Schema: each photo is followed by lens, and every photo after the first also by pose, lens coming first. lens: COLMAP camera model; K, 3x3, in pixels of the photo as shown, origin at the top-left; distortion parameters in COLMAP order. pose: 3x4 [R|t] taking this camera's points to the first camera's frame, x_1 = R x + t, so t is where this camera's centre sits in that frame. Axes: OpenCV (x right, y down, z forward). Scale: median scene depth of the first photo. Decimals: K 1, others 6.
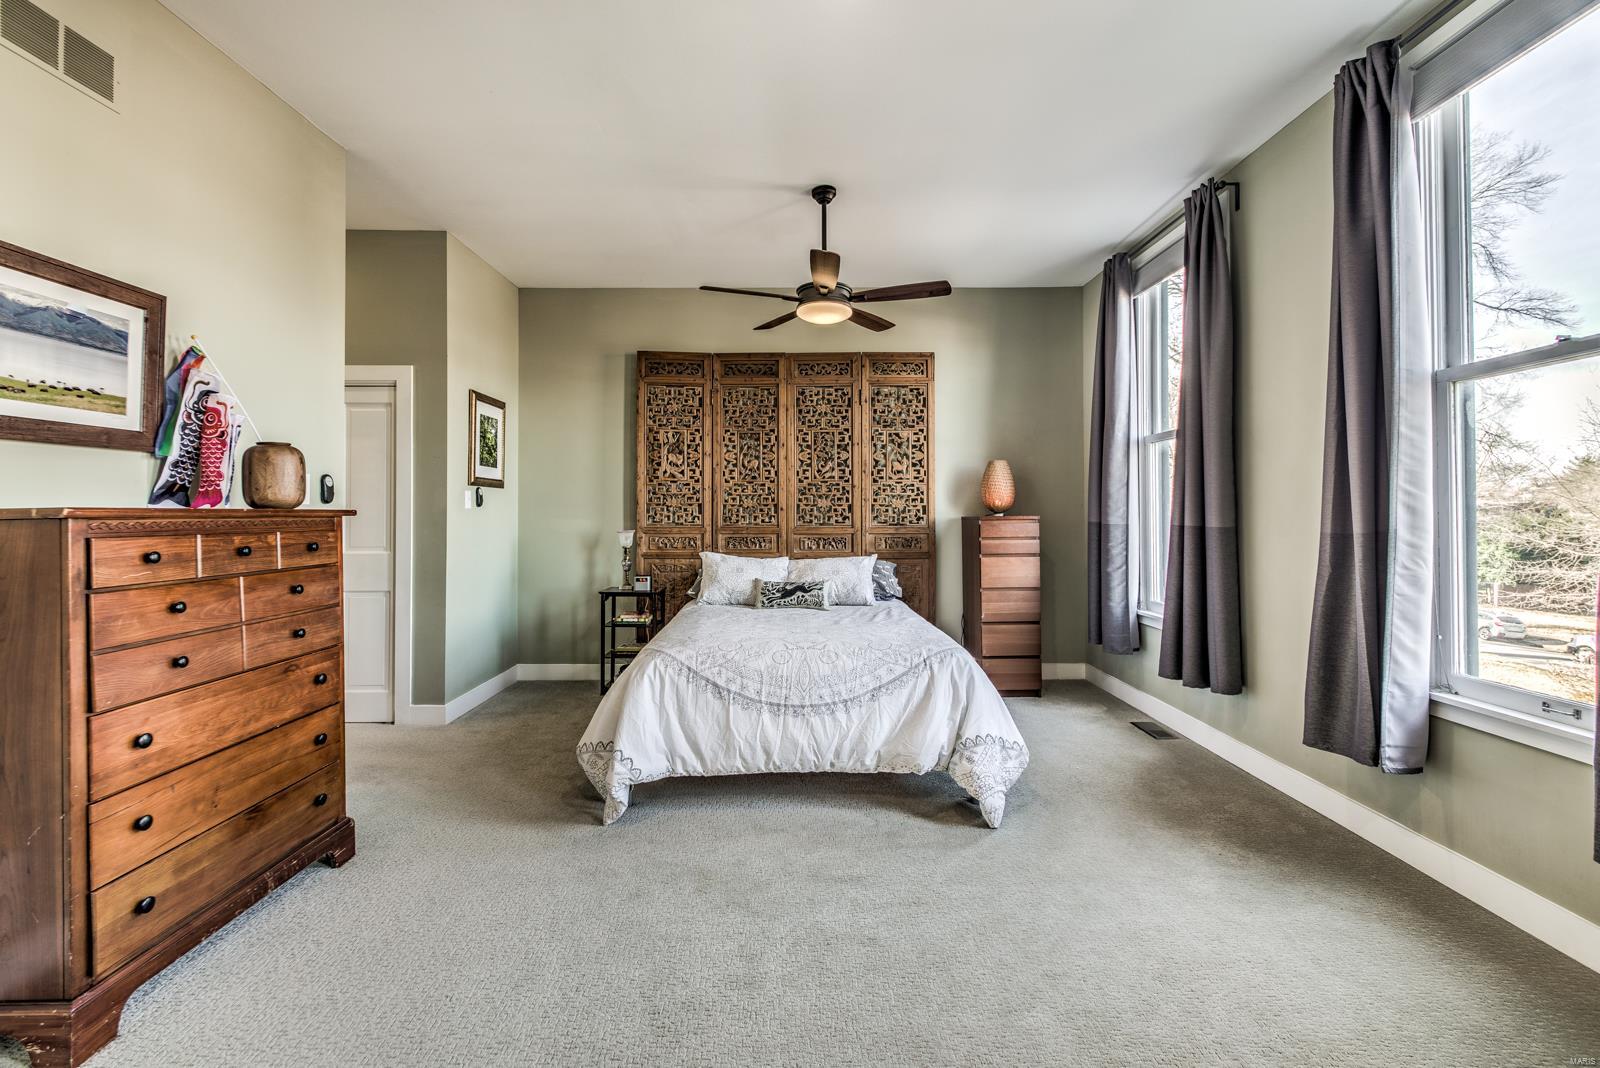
lens RADIAL K [[666.1, 0, 800.0], [0, 666.1, 534.0], [0, 0, 1]] dist [-0.000826, -0.000301]
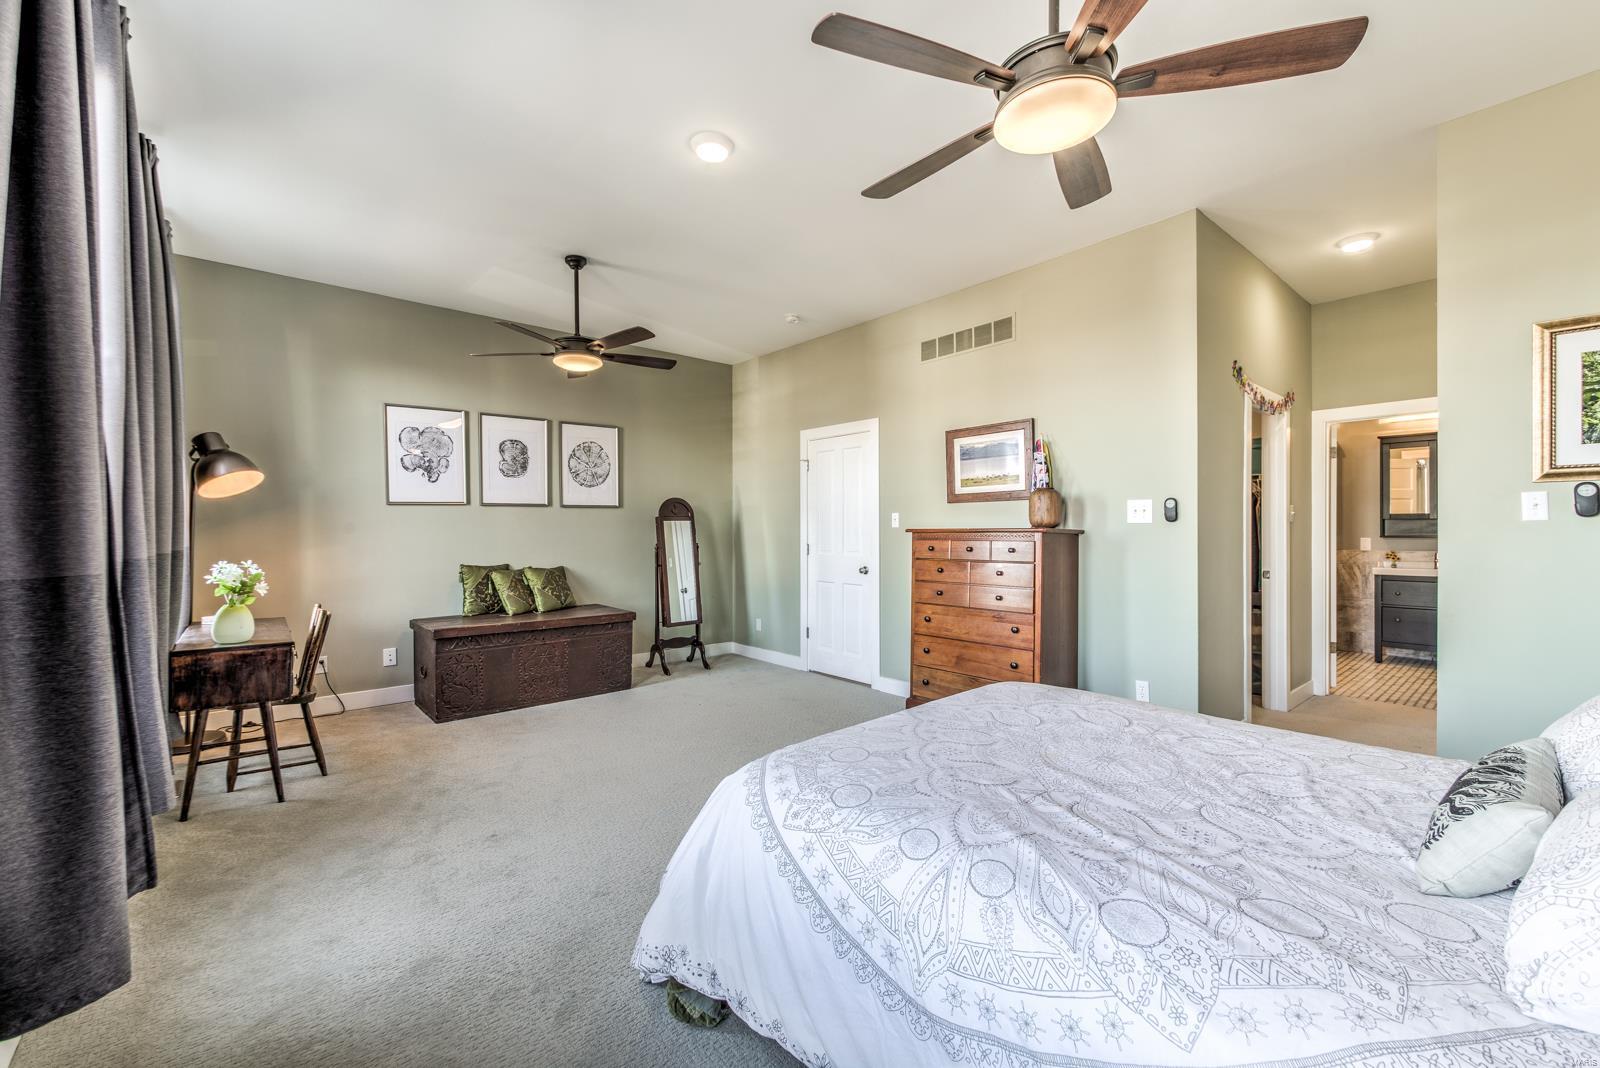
lens RADIAL K [[666.1, 0, 800.0], [0, 666.1, 534.0], [0, 0, 1]] dist [-0.000826, -0.000301]
pose [[-0.766765, 0.004433, -0.641913, 0.912103], [-0.017215, 0.999475, 0.027464, -0.070036], [0.641698, 0.032109, -0.766285, 2.323902]]
